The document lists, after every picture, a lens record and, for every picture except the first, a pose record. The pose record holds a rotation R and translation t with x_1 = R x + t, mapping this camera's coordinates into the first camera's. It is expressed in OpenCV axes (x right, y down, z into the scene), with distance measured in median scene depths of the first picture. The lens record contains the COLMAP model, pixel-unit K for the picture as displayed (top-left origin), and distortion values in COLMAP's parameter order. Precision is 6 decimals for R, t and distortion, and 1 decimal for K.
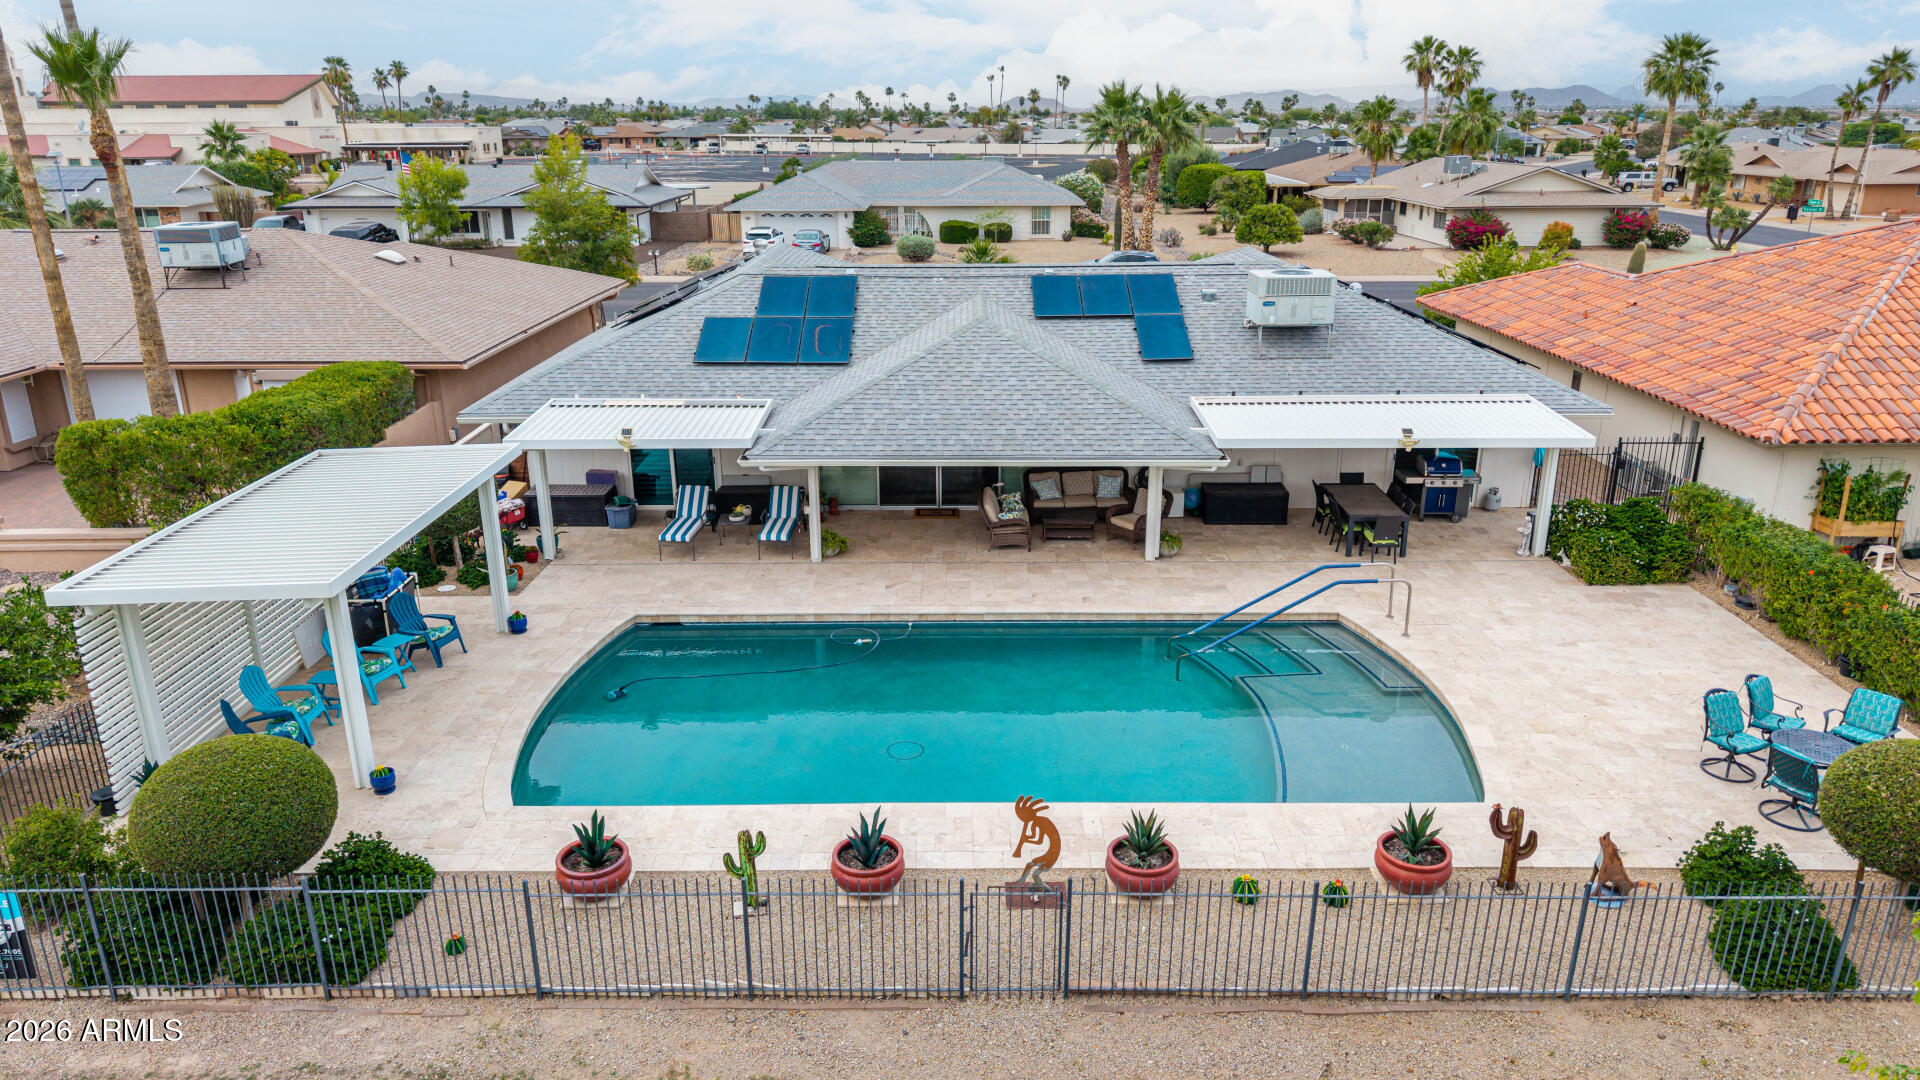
lens RADIAL K [[1279.6, 0, 968.1], [0, 1279.6, 559.9], [0, 0, 1]] dist [0.029062, -0.032134]
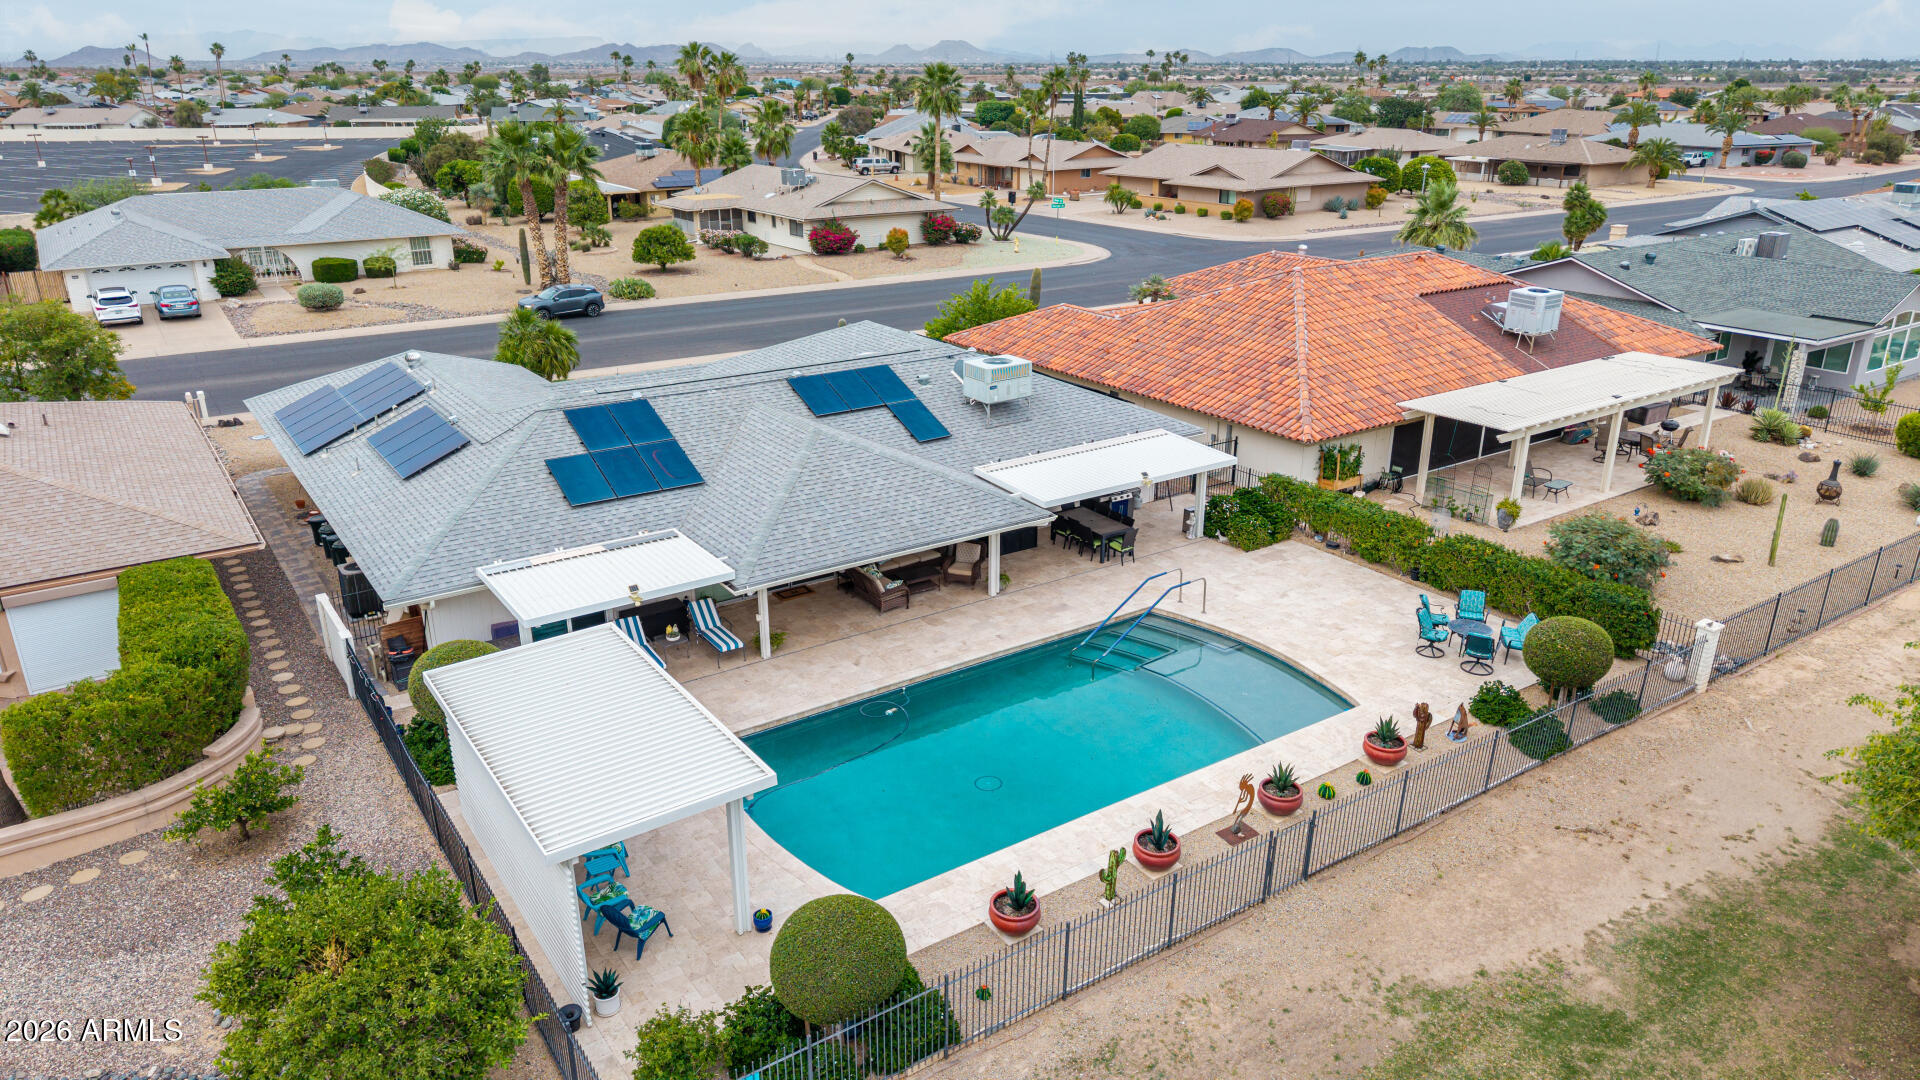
lens RADIAL K [[1279.6, 0, 957.6], [0, 1279.6, 556.8], [0, 0, 1]] dist [0.029062, -0.032134]
pose [[0.822496, -0.199921, 0.532477, -0.527636], [0.183028, 0.979425, 0.085014, -0.143377], [-0.538517, 0.027535, 0.842165, -0.088754]]
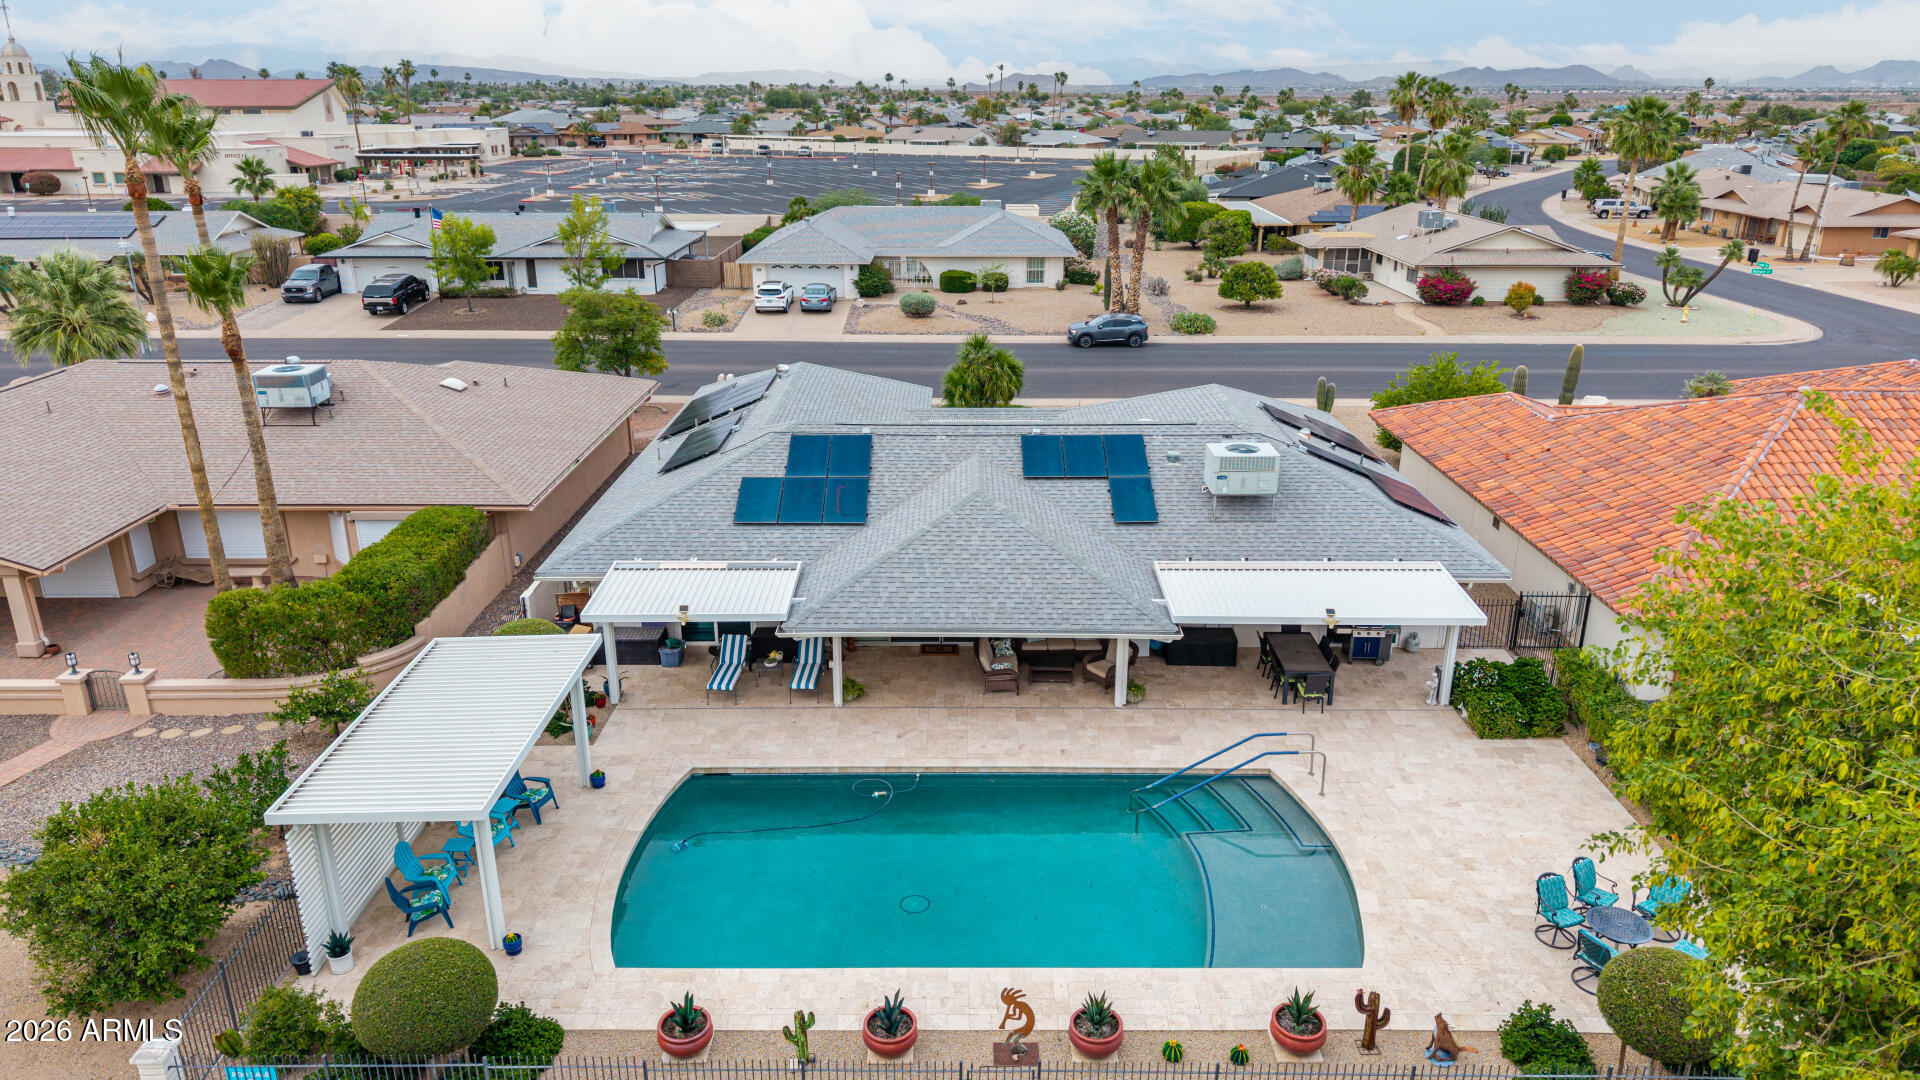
lens RADIAL K [[1279.6, 0, 968.6], [0, 1279.6, 542.7], [0, 0, 1]] dist [0.029062, -0.032134]
pose [[0.999981, 0.005334, 0.003078, -0.001853], [-0.005357, 0.999956, 0.007664, -0.144837], [-0.003037, -0.007680, 0.999966, -0.171913]]
